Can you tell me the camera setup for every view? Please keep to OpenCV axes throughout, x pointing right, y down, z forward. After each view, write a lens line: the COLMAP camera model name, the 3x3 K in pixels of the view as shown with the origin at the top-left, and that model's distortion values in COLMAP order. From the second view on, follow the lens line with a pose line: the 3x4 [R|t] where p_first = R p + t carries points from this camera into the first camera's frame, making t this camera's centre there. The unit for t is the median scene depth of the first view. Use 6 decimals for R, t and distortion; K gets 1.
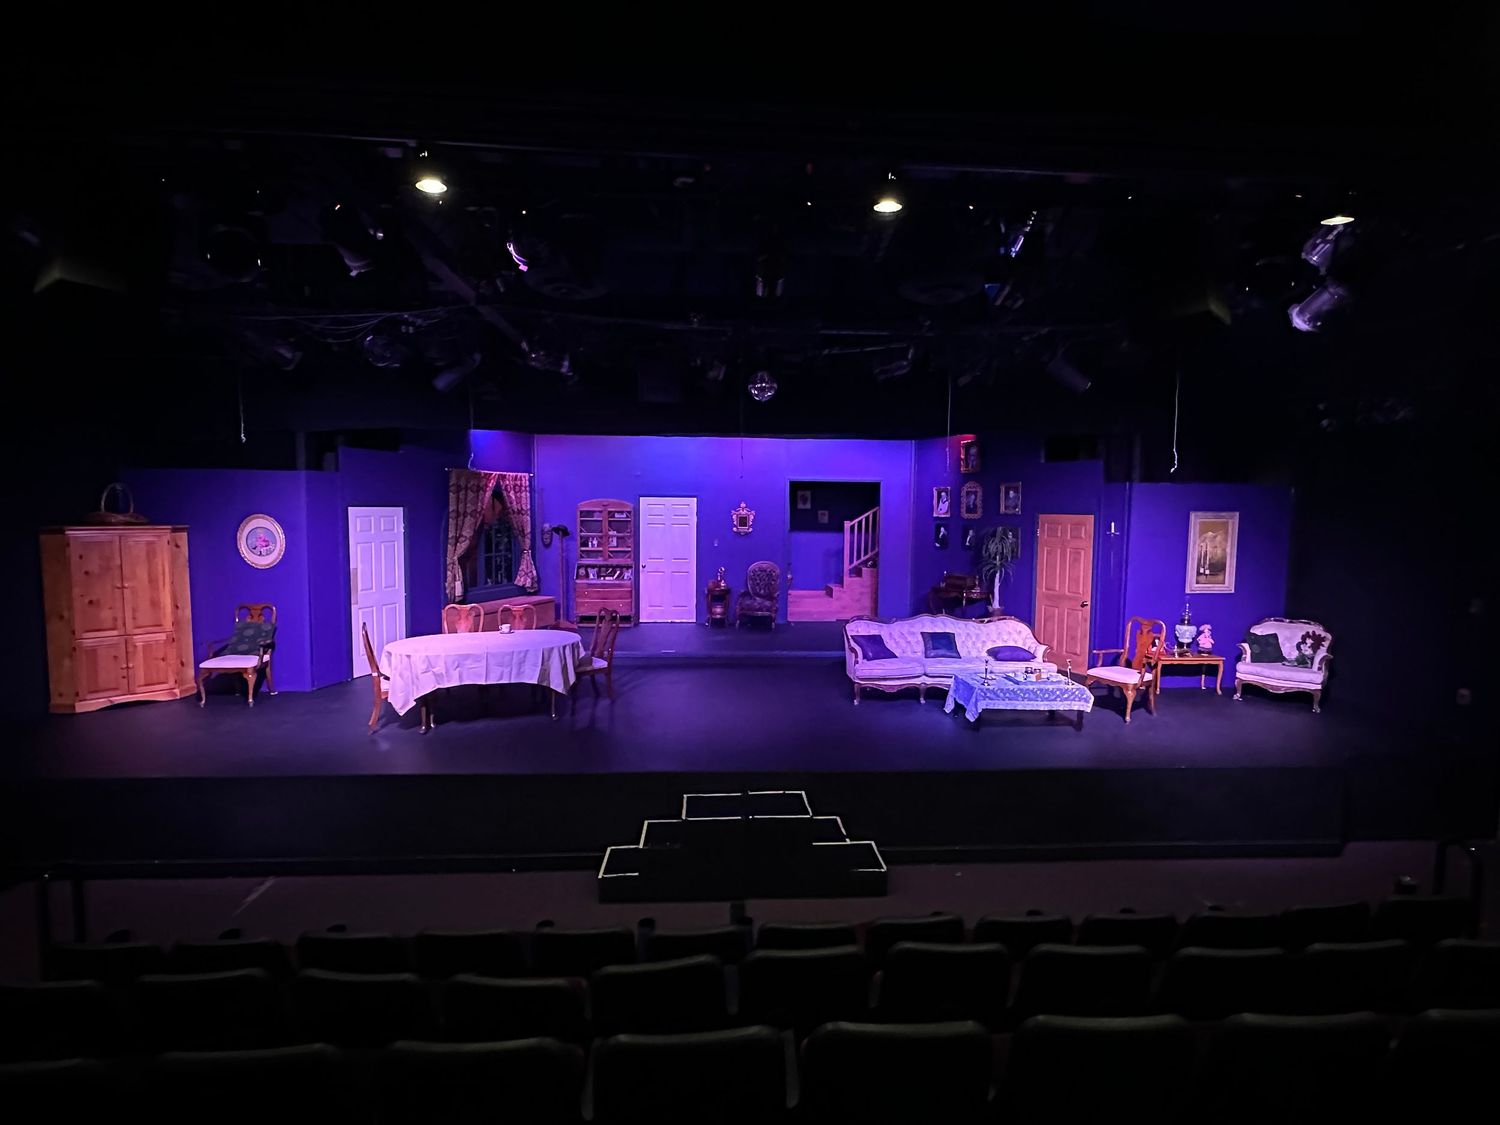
lens RADIAL K [[747.8, 0, 748.8], [0, 747.8, 569.0], [0, 0, 1]] dist [0.000174, 0.000115]
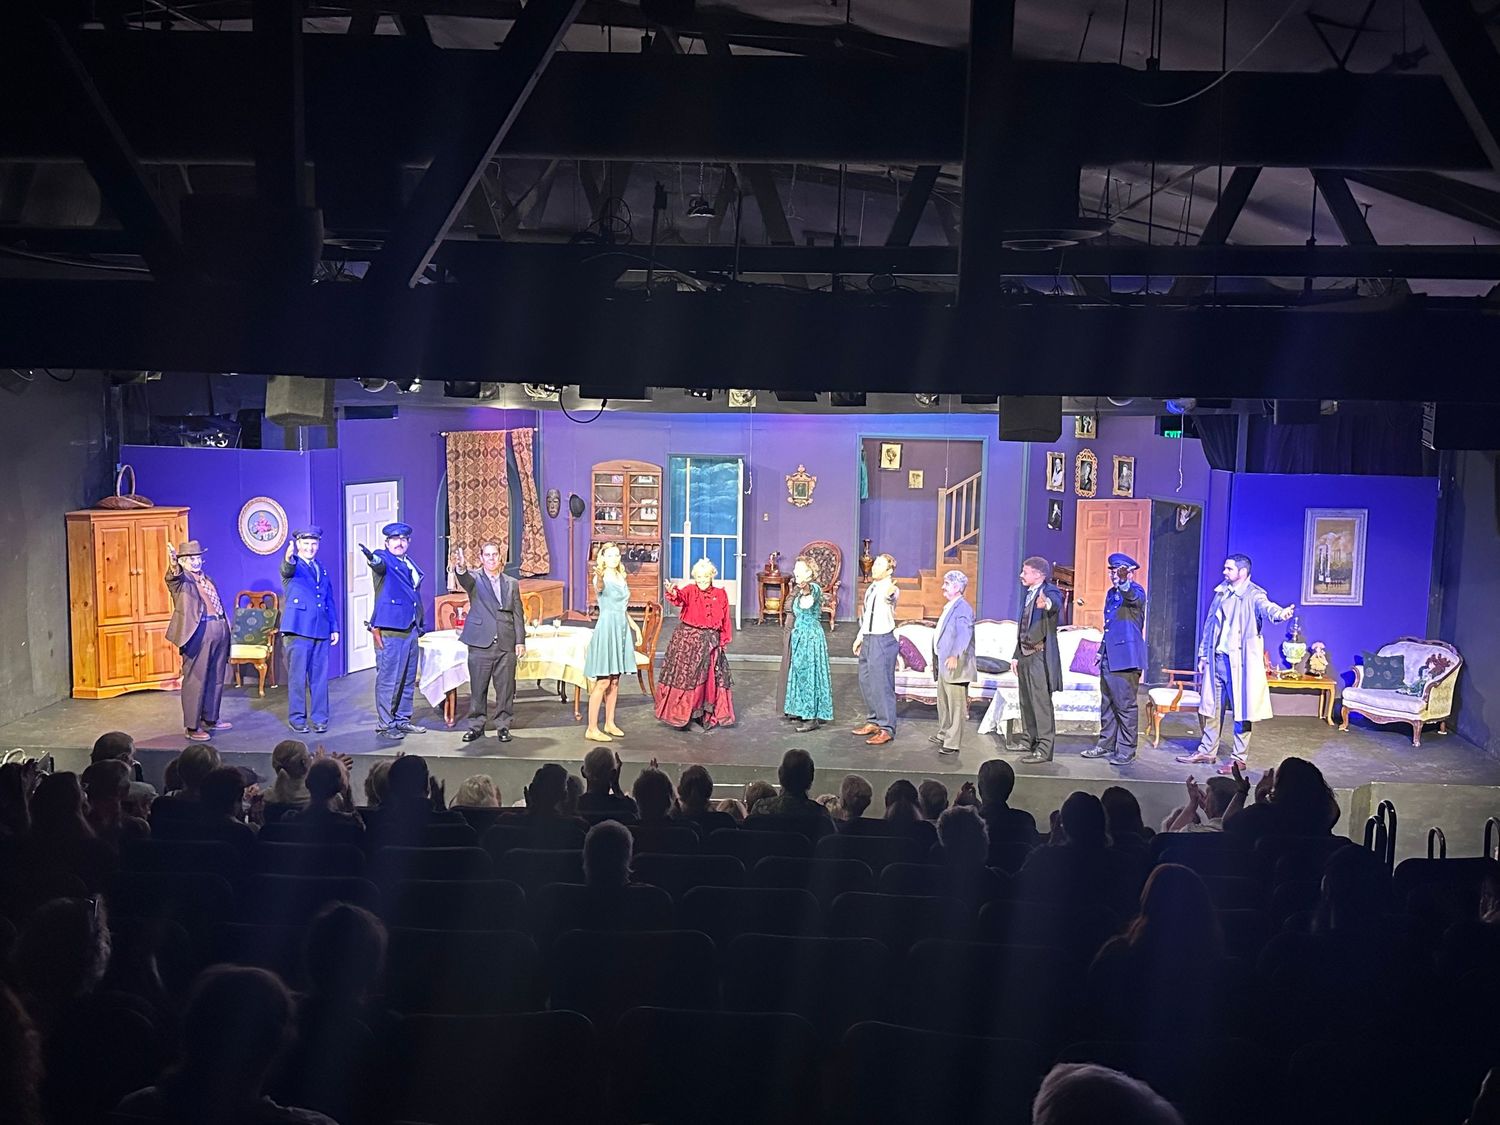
lens RADIAL K [[1479.9, 0, 750.8], [0, 1479.9, 558.1], [0, 0, 1]] dist [0.045117, 0.000000]
pose [[0.993324, 0.022833, -0.113071, 0.134689], [-0.017579, 0.998728, 0.047253, -0.075009], [0.114006, -0.044950, 0.992463, -0.622595]]
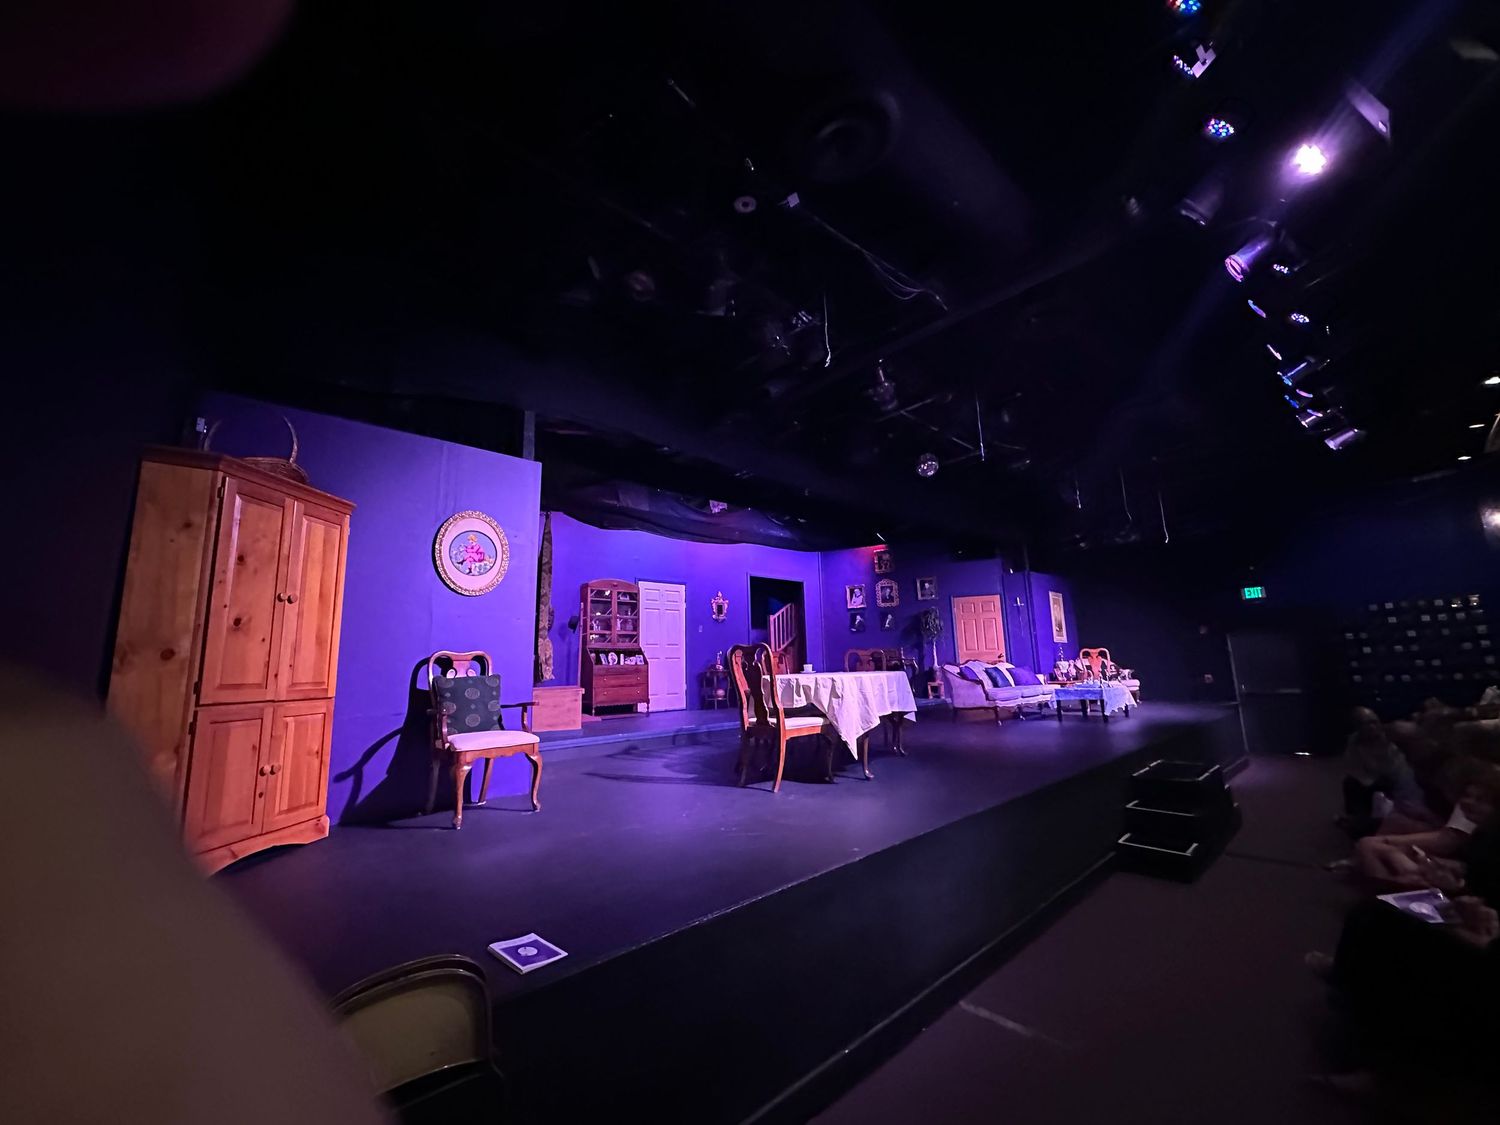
lens RADIAL K [[607.3, 0, 751.7], [0, 607.3, 568.3], [0, 0, 1]] dist [-0.001250, -0.000009]
pose [[0.760828, 0.074326, 0.644683, -0.631676], [0.091458, 0.971224, -0.219908, 0.087950], [-0.642477, 0.226273, 0.732137, 0.369062]]
